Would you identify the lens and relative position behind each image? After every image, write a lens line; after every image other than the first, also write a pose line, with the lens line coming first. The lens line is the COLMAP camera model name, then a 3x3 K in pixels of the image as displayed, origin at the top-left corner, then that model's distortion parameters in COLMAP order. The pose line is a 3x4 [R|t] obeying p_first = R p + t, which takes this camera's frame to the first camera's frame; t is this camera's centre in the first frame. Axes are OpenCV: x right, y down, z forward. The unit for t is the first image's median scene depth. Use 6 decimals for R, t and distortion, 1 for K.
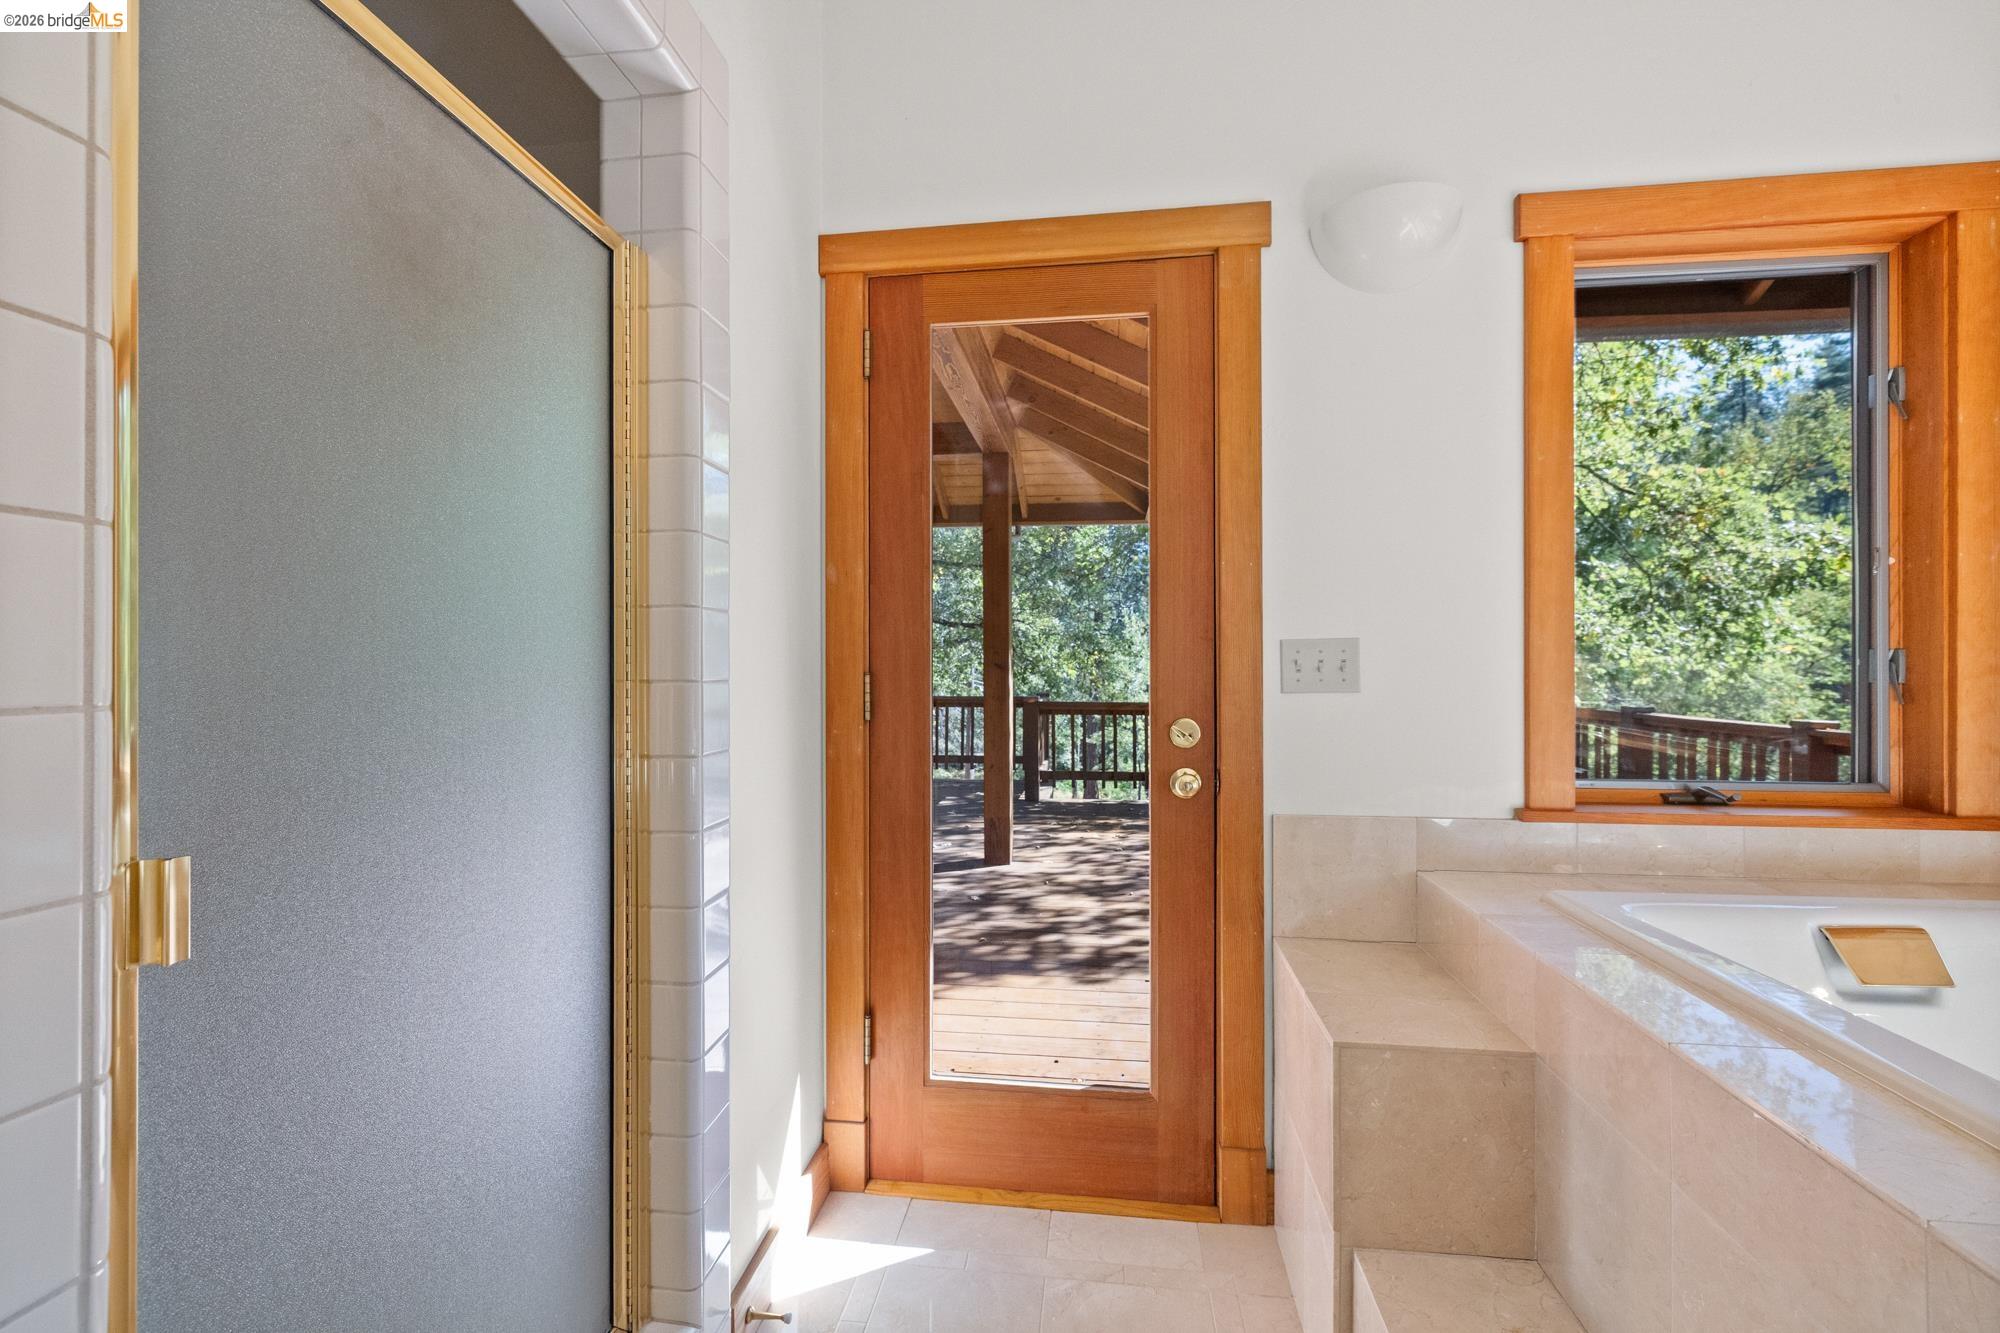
lens RADIAL K [[851.8, 0, 999.7], [0, 851.8, 654.0], [0, 0, 1]] dist [-0.001042, 0.000032]
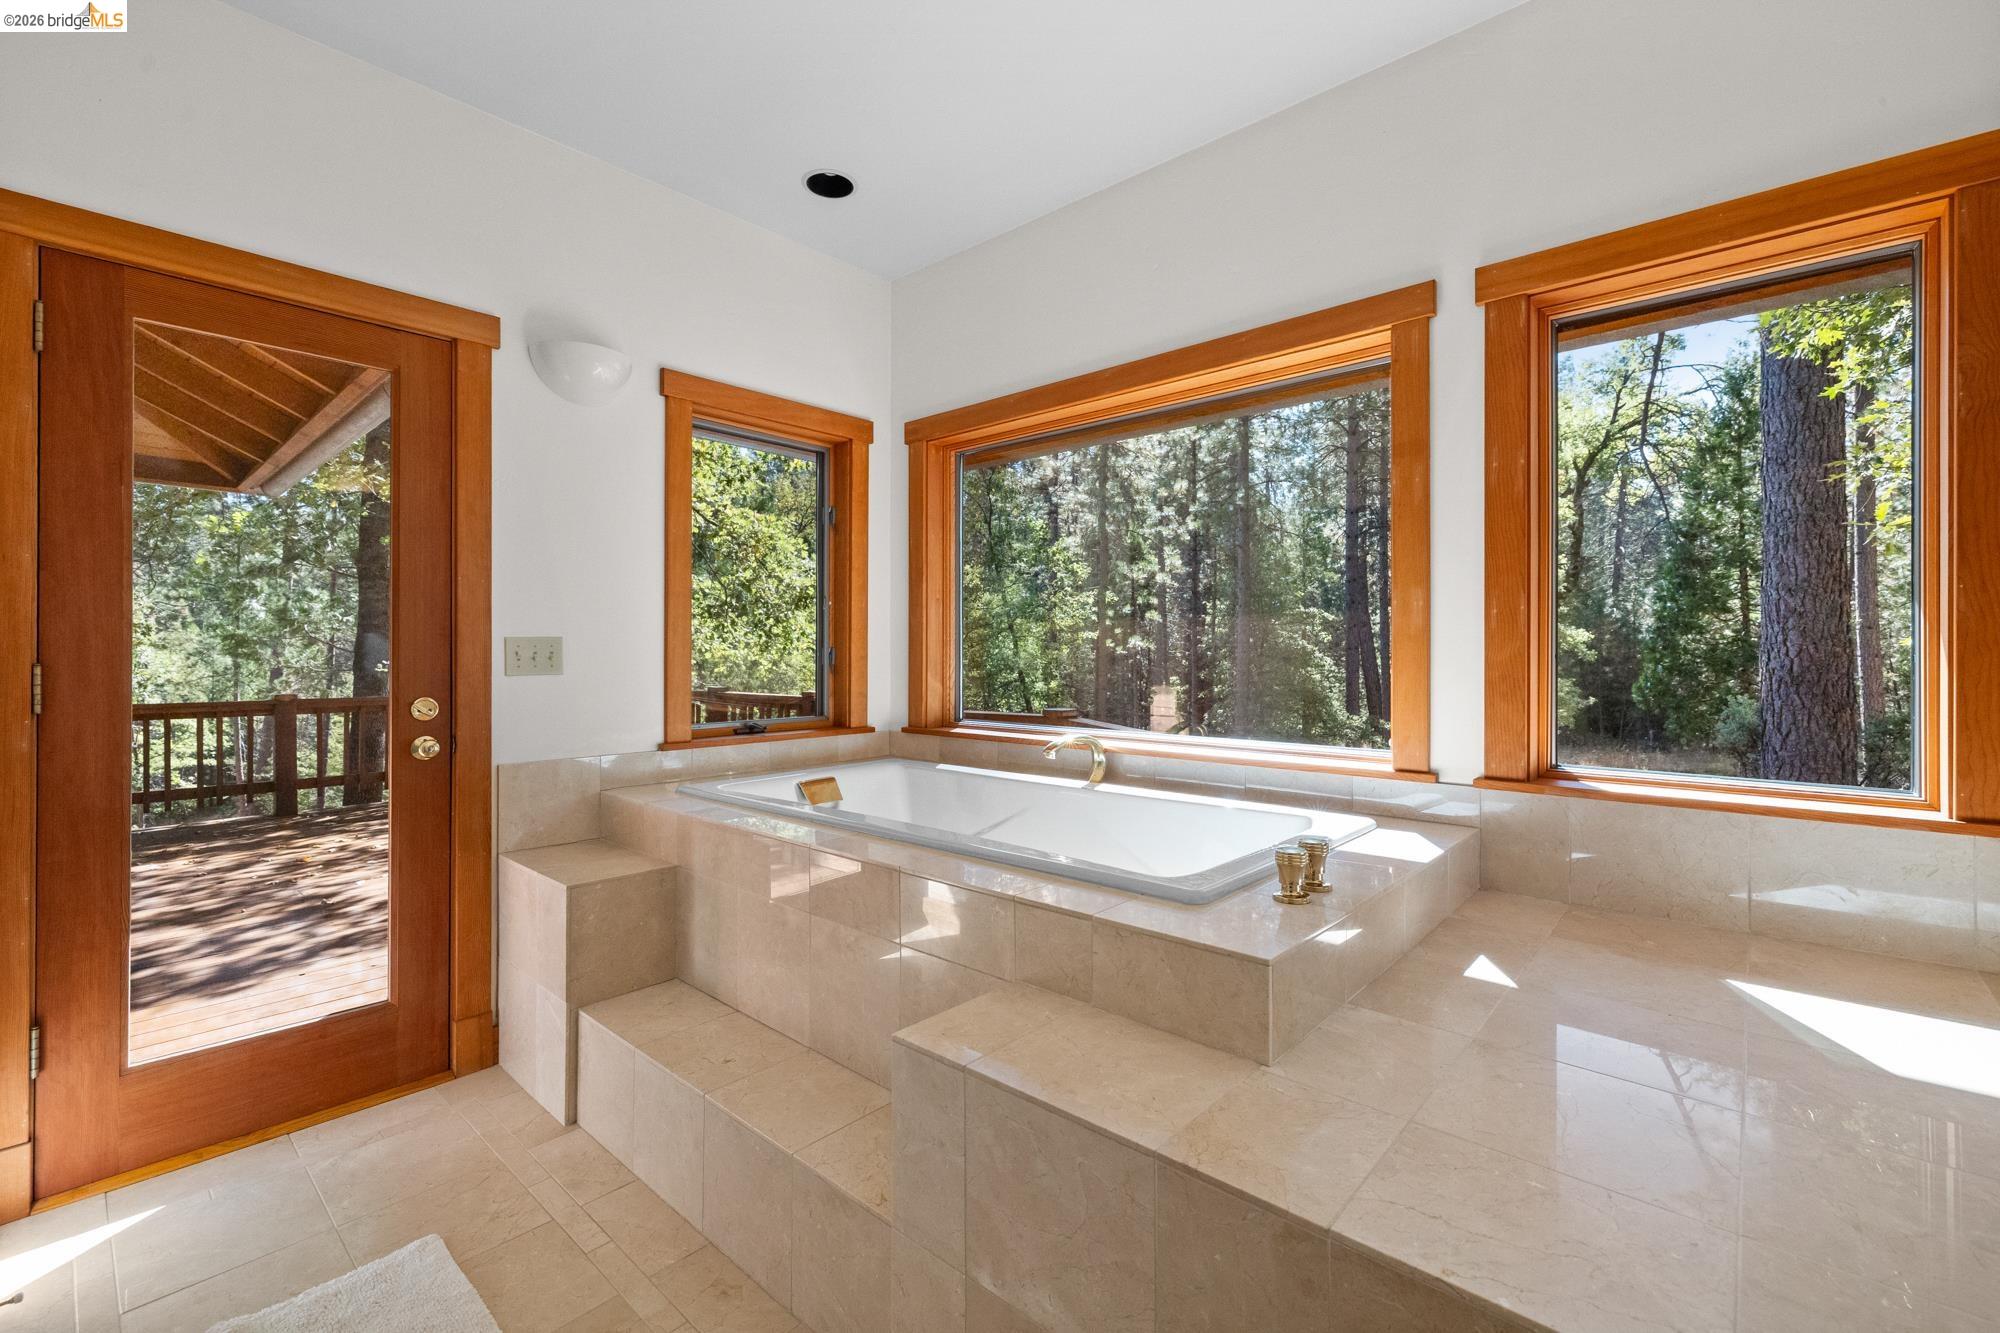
lens RADIAL K [[844.4, 0, 1004.7], [0, 844.4, 661.6], [0, 0, 1]] dist [0.000139, 0.000275]
pose [[0.563255, -0.005663, 0.826264, -0.155816], [-0.009131, 0.999873, 0.013078, -0.001222], [-0.826233, -0.014911, 0.563132, -0.198496]]
